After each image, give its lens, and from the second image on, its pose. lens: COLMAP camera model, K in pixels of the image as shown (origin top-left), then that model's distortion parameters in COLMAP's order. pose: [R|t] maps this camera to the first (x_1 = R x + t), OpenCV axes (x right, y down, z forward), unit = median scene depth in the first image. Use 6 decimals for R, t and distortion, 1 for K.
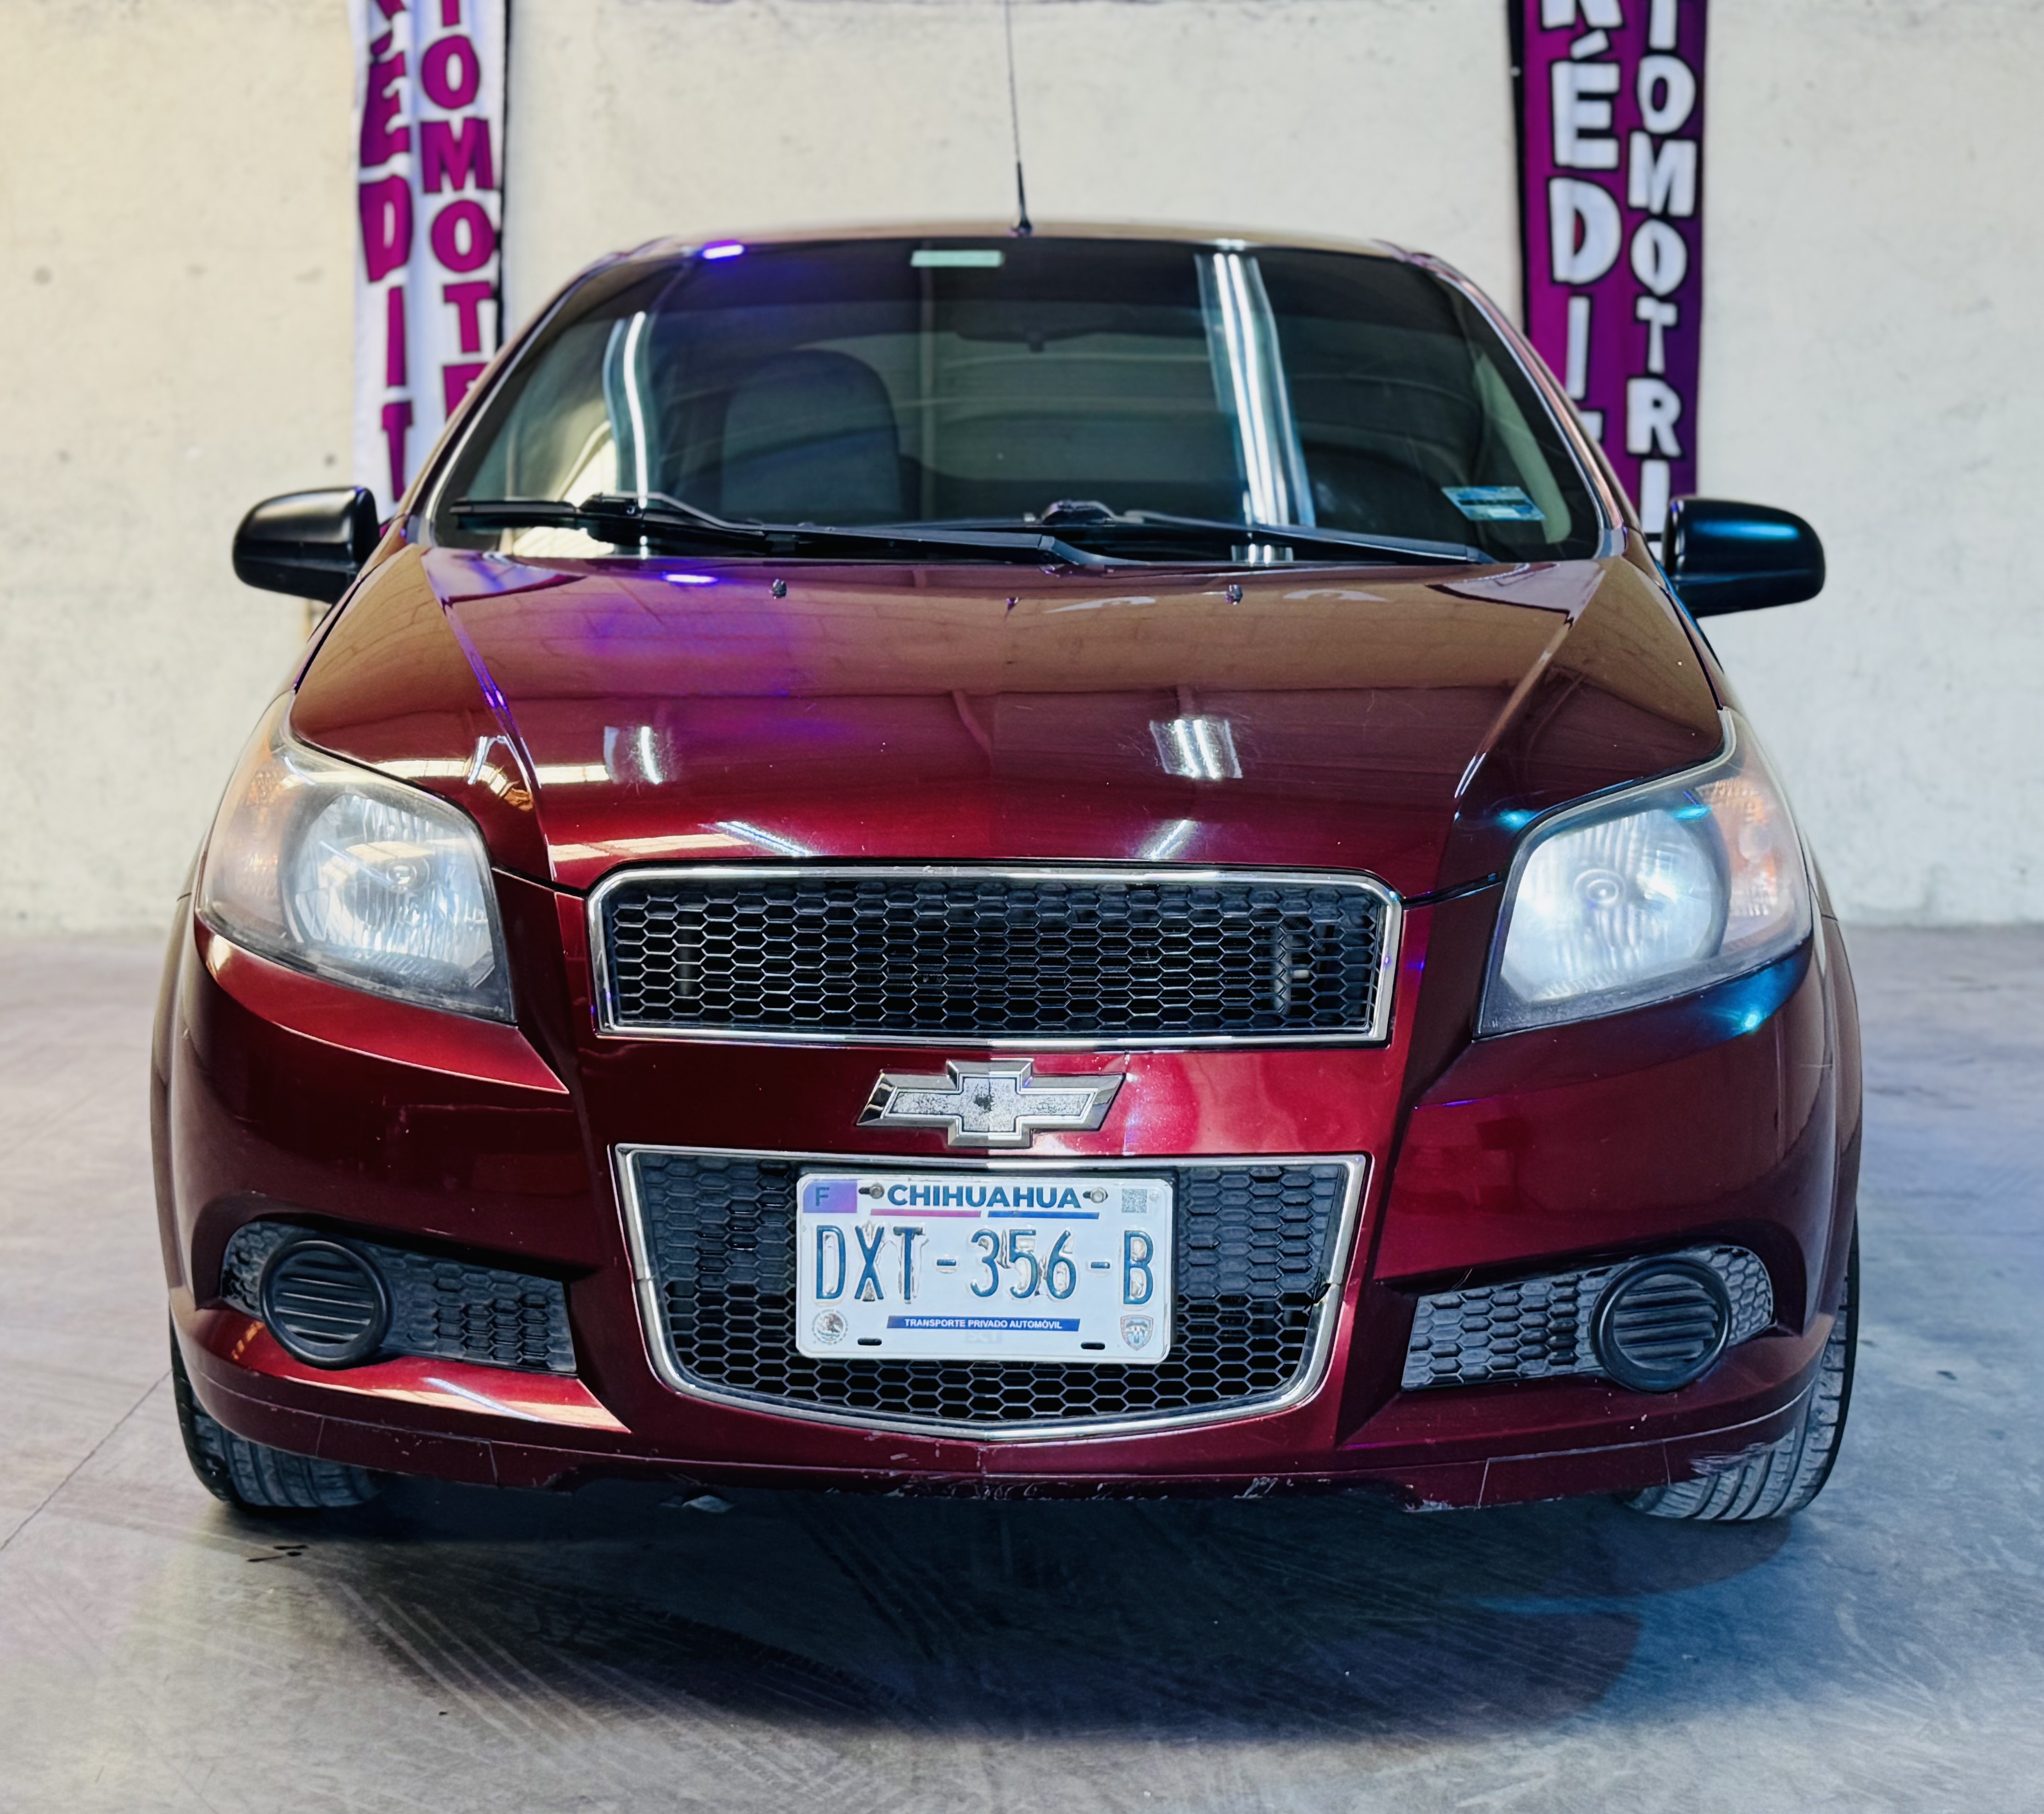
lens RADIAL K [[3175.9, 0, 983.7], [0, 3175.9, 856.6], [0, 0, 1]] dist [0.177282, 0.000000]
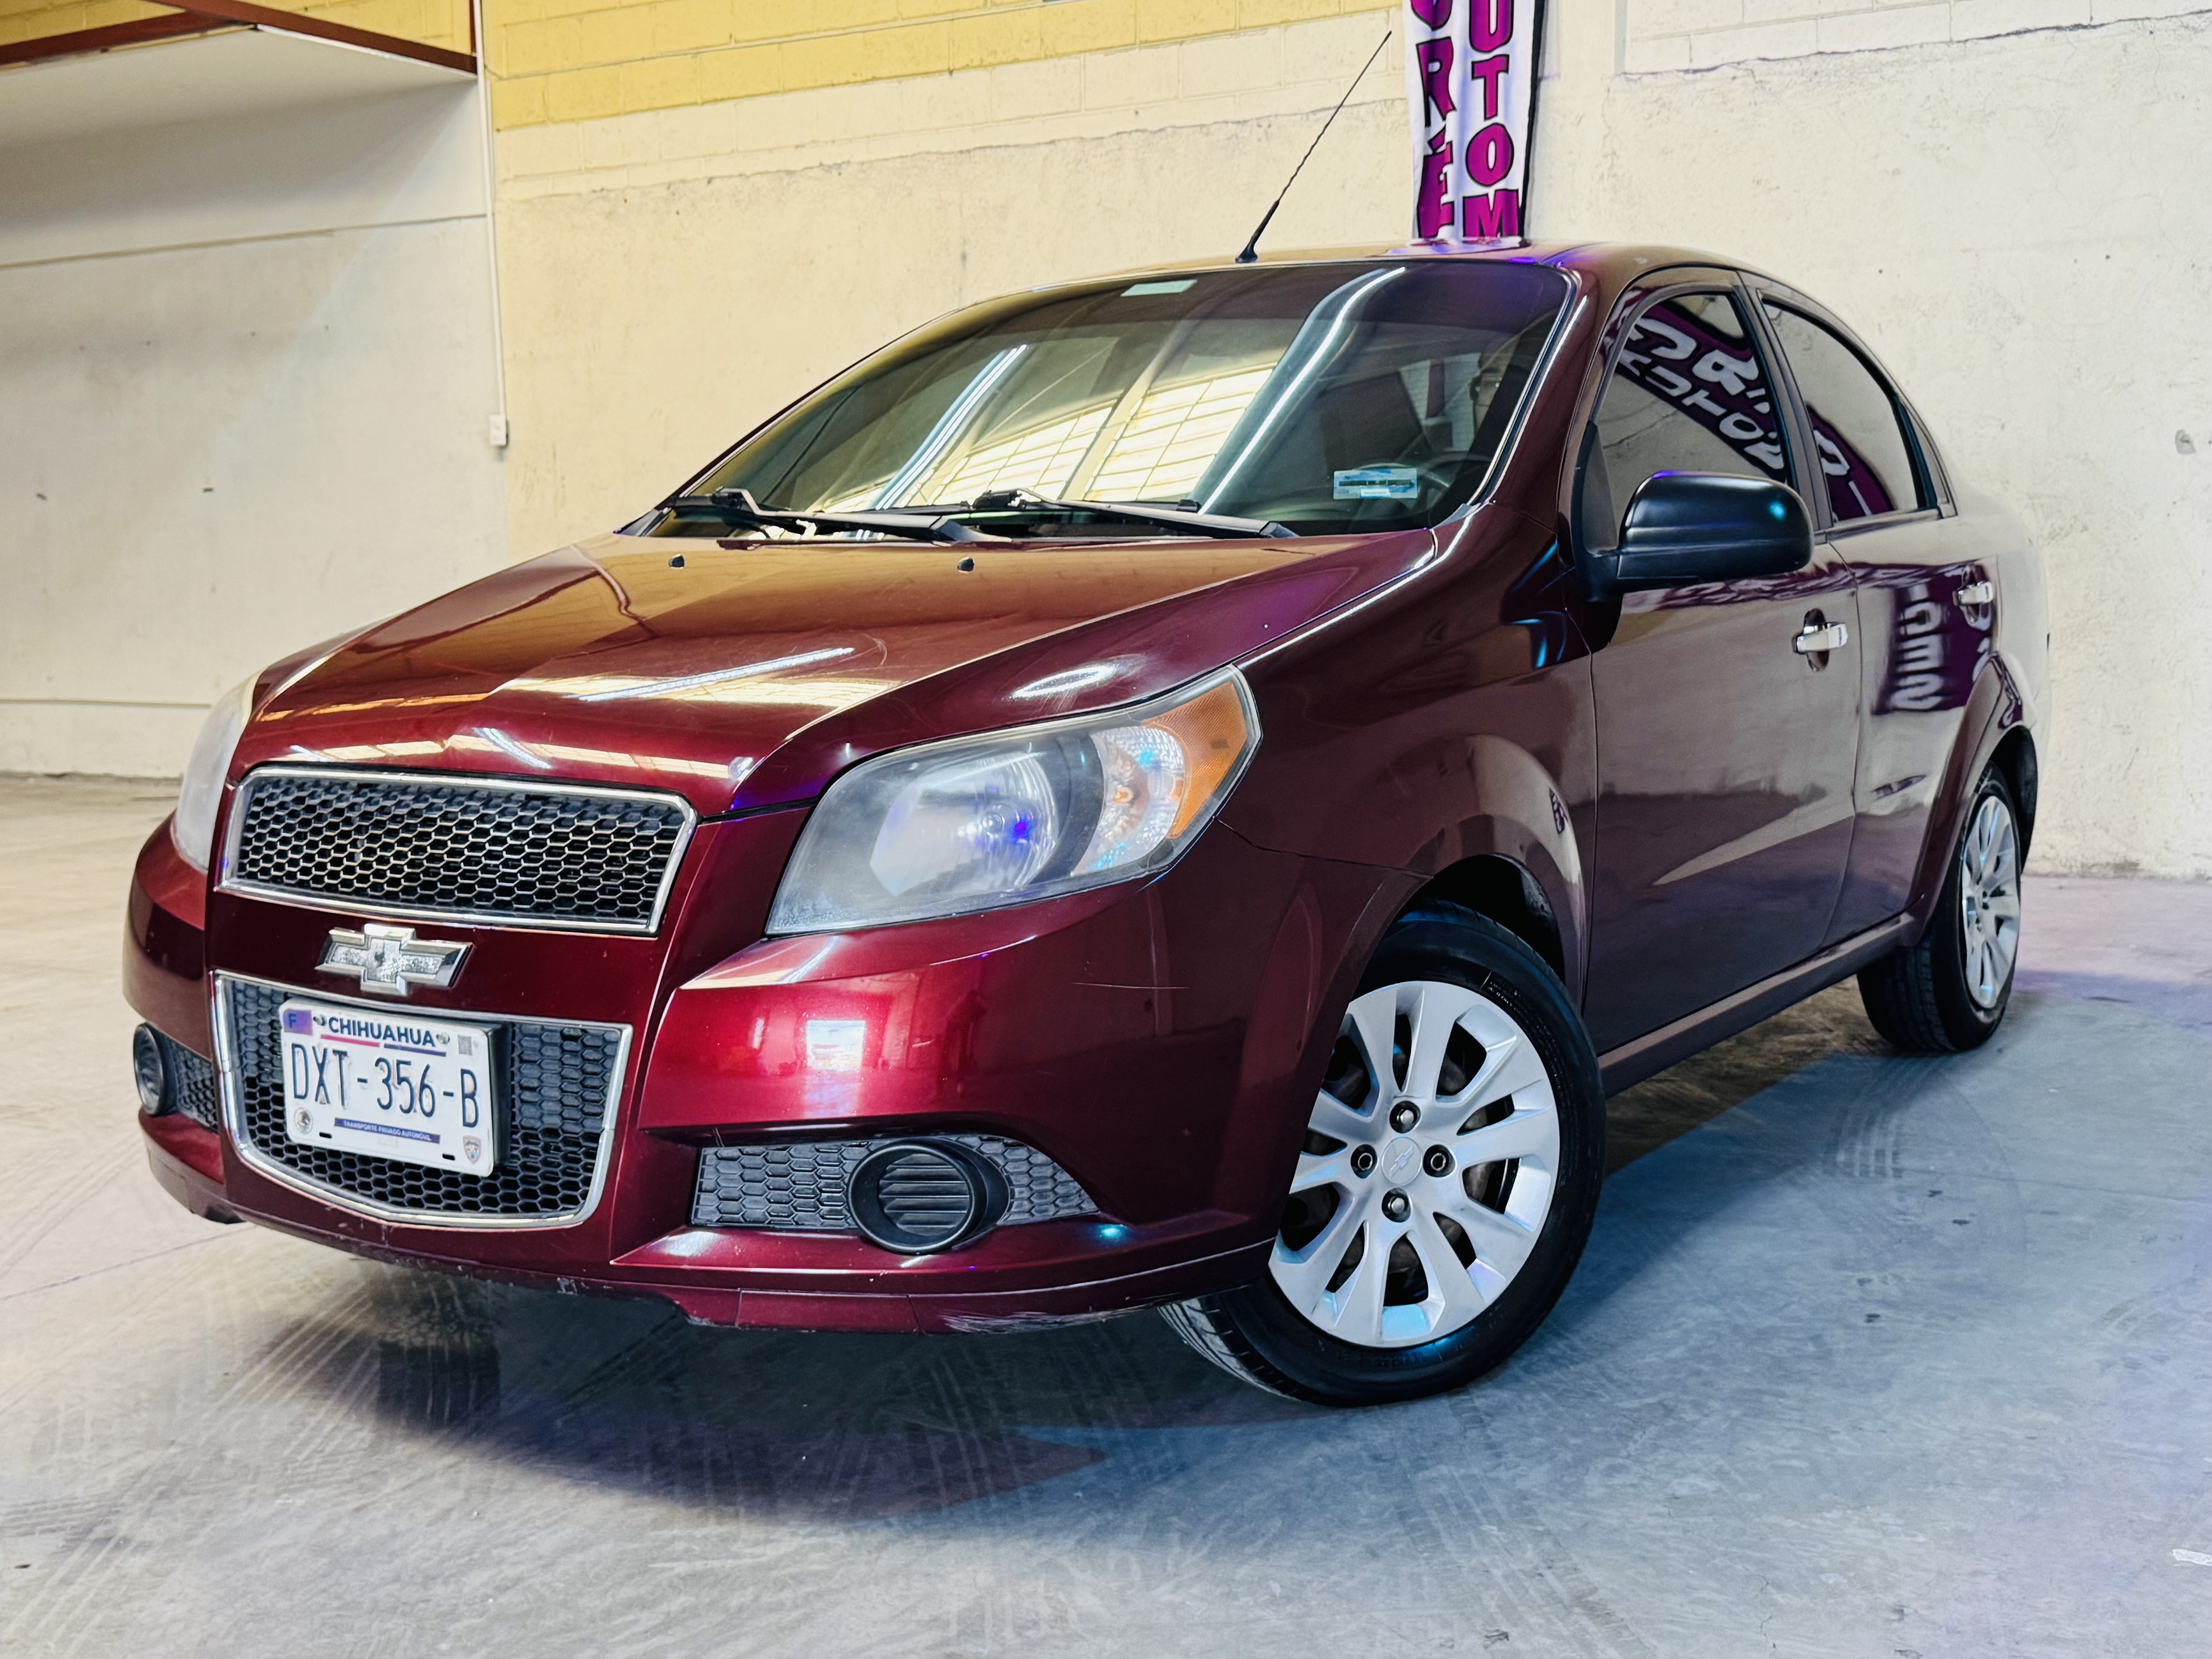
lens RADIAL K [[2580.0, 0, 1109.3], [0, 2580.0, 843.3], [0, 0, 1]] dist [0.031599, 0.000000]
pose [[0.867685, 0.051208, -0.494469, 0.753283], [-0.042435, 0.998679, 0.028961, -0.010923], [0.495300, -0.004146, 0.868712, 0.239497]]
